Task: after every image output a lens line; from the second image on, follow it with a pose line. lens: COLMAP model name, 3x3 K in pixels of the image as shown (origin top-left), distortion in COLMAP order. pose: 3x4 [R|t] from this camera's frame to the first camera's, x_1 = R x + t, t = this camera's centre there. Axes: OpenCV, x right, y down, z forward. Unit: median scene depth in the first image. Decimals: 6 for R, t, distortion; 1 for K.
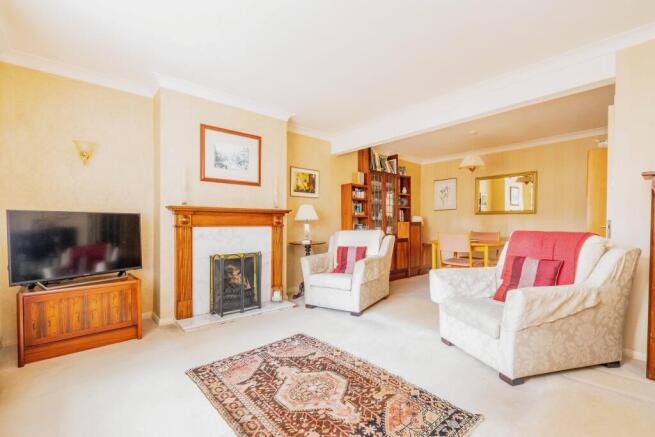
lens RADIAL K [[293.9, 0, 329.1], [0, 293.9, 229.9], [0, 0, 1]] dist [0.004478, -0.000098]
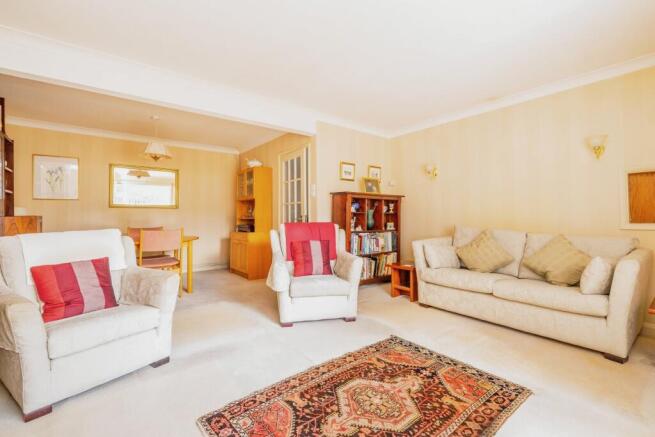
lens RADIAL K [[293.9, 0, 328.9], [0, 293.9, 213.3], [0, 0, 1]] dist [0.004478, -0.000098]
pose [[0.029142, 0.010088, 0.999524, -0.854971], [0.029301, 0.999511, -0.010942, -0.024984], [-0.999146, 0.029606, 0.028832, 0.976558]]
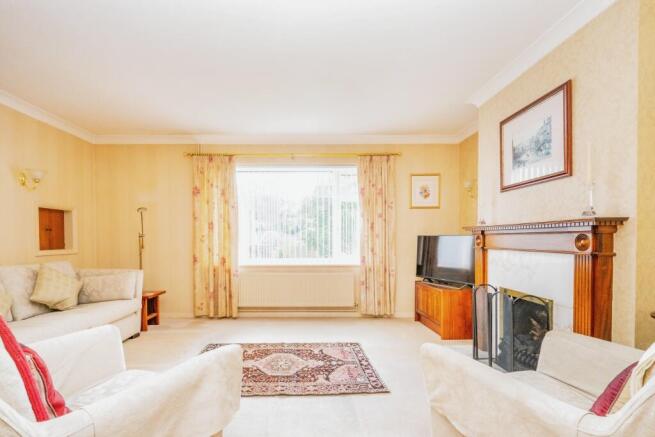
lens RADIAL K [[293.9, 0, 315.3], [0, 293.9, 242.4], [0, 0, 1]] dist [0.004478, -0.000098]
pose [[-0.634274, 0.007437, -0.773073, 0.809627], [-0.018883, 0.999506, 0.025109, -0.062933], [0.772878, 0.030524, -0.633820, 1.764131]]
